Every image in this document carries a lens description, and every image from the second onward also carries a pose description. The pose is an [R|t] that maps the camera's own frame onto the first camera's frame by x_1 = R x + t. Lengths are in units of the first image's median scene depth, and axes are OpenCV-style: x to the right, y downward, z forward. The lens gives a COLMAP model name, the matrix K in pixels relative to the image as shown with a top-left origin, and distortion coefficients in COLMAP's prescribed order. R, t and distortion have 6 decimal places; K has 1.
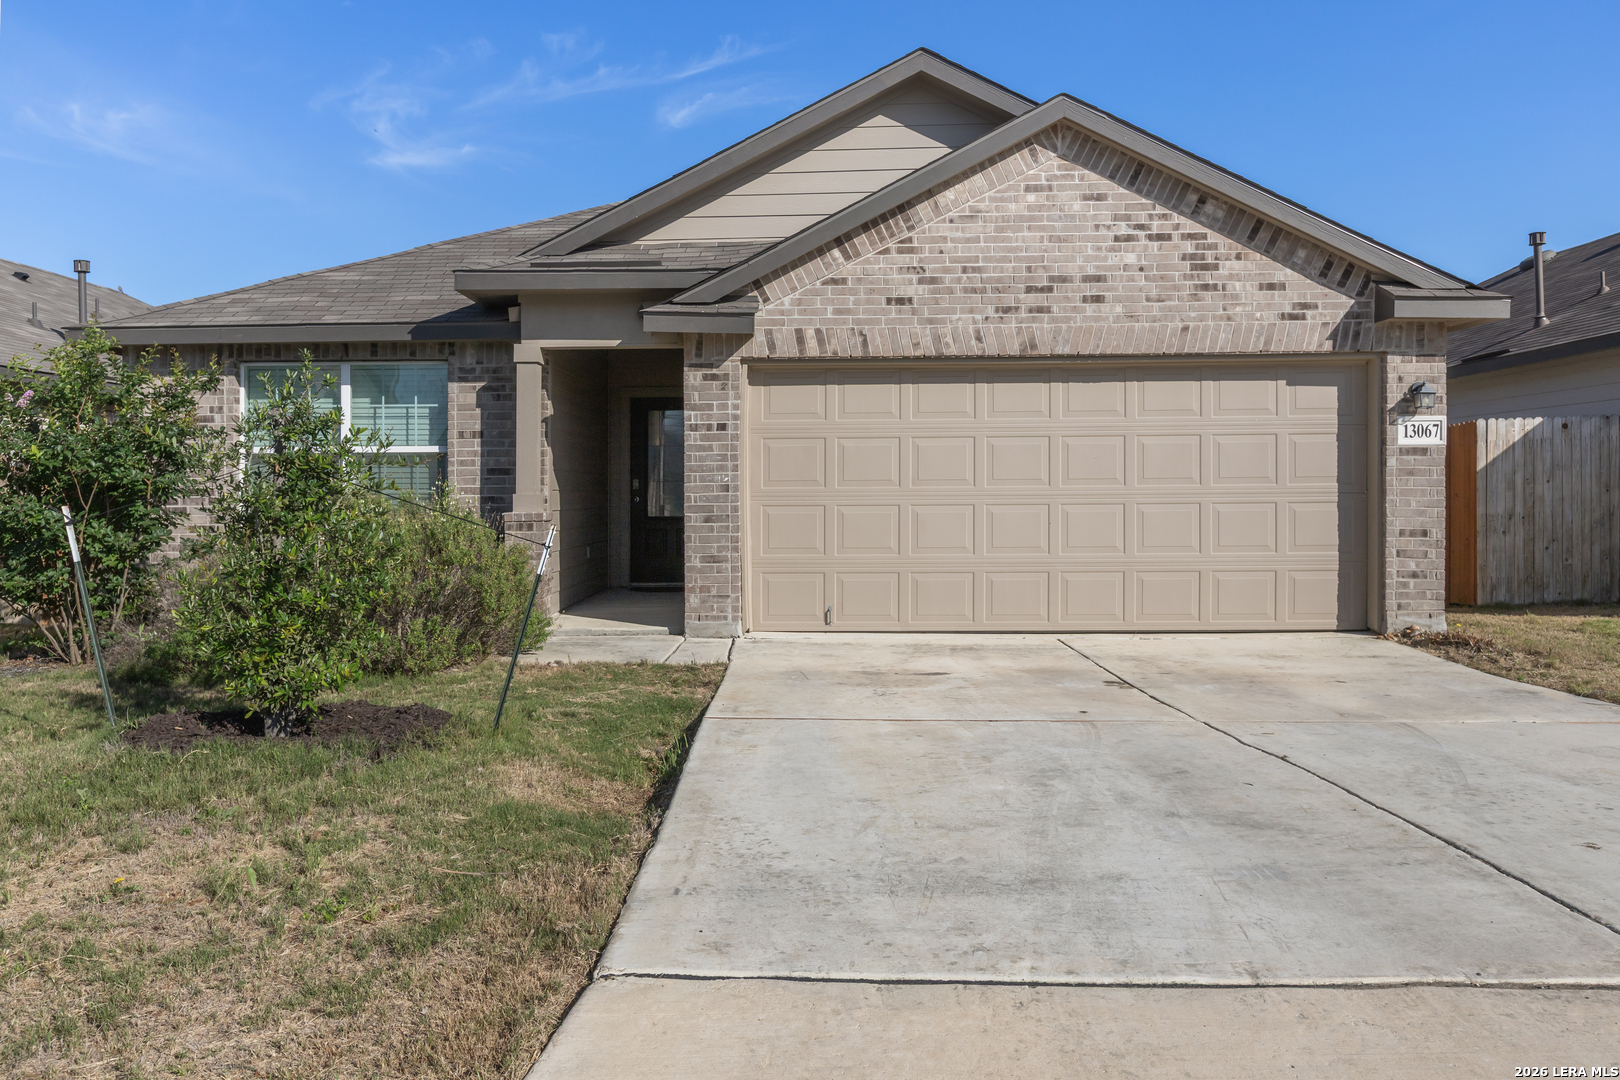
lens RADIAL K [[1197.8, 0, 809.5], [0, 1197.8, 541.5], [0, 0, 1]] dist [-0.005051, 0.022974]
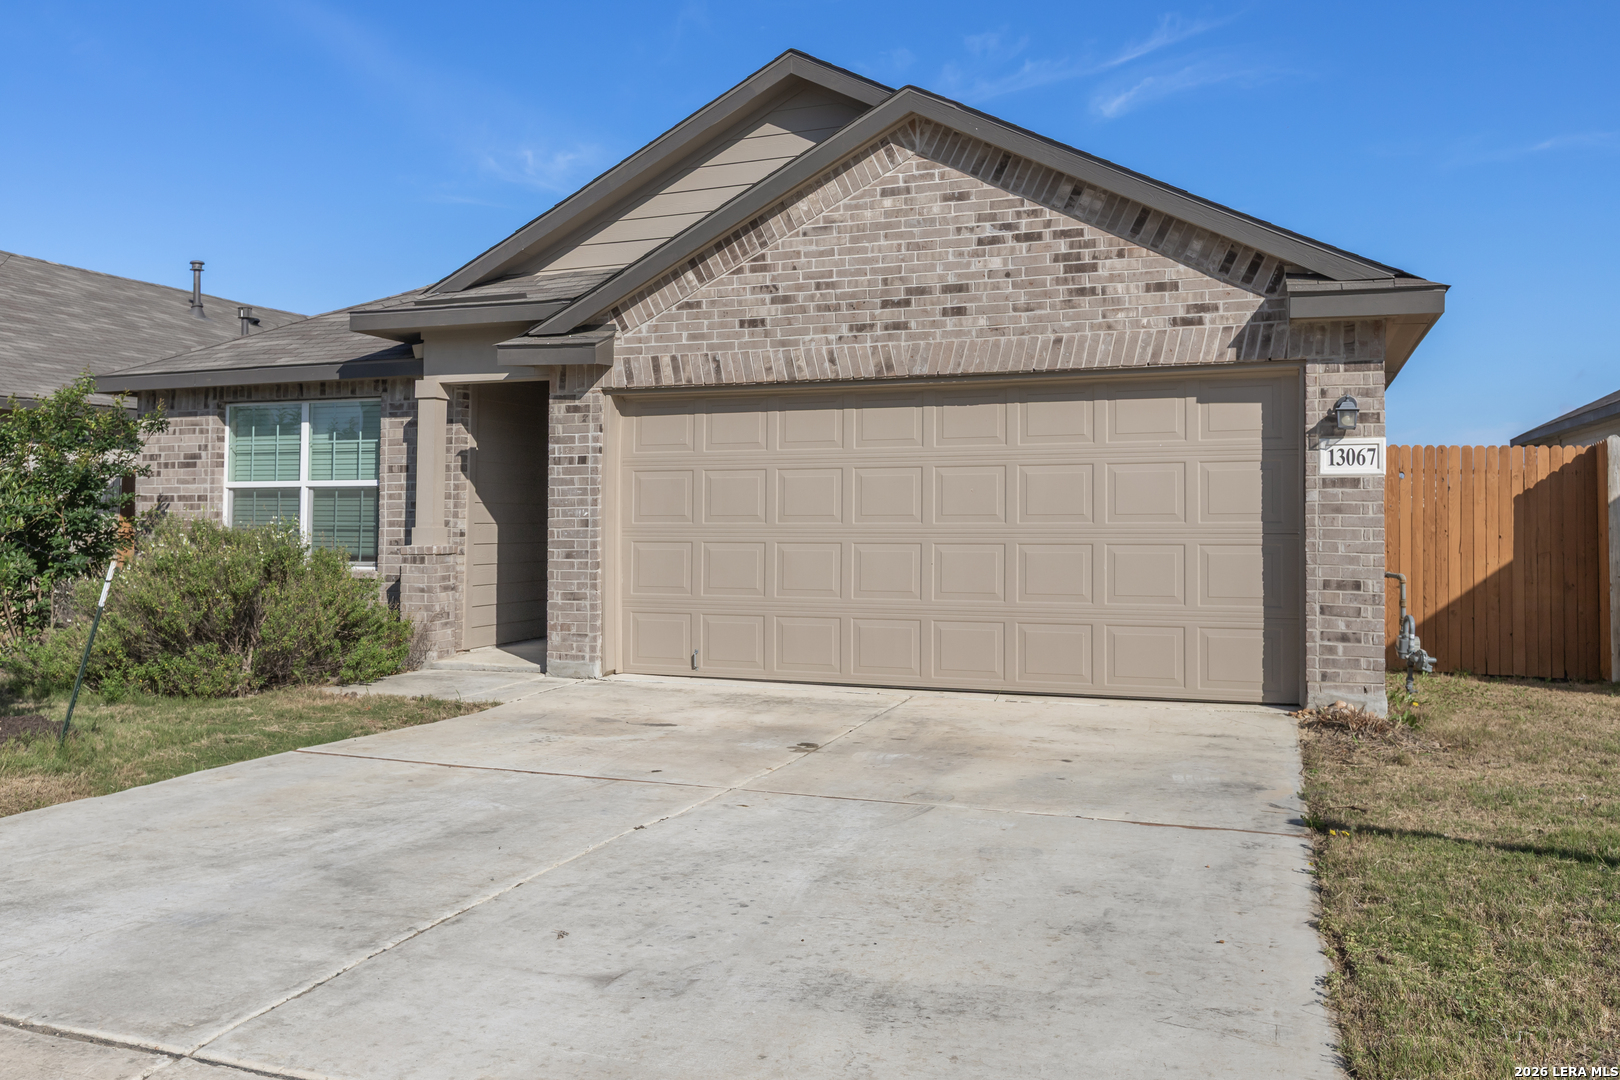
lens RADIAL K [[1326.7, 0, 815.1], [0, 1326.7, 531.5], [0, 0, 1]] dist [0.029608, -0.068271]
pose [[0.945270, 0.008735, -0.326171, 0.456122], [-0.021245, 0.999168, -0.034813, -0.004256], [0.325596, 0.039837, 0.944669, 0.048737]]
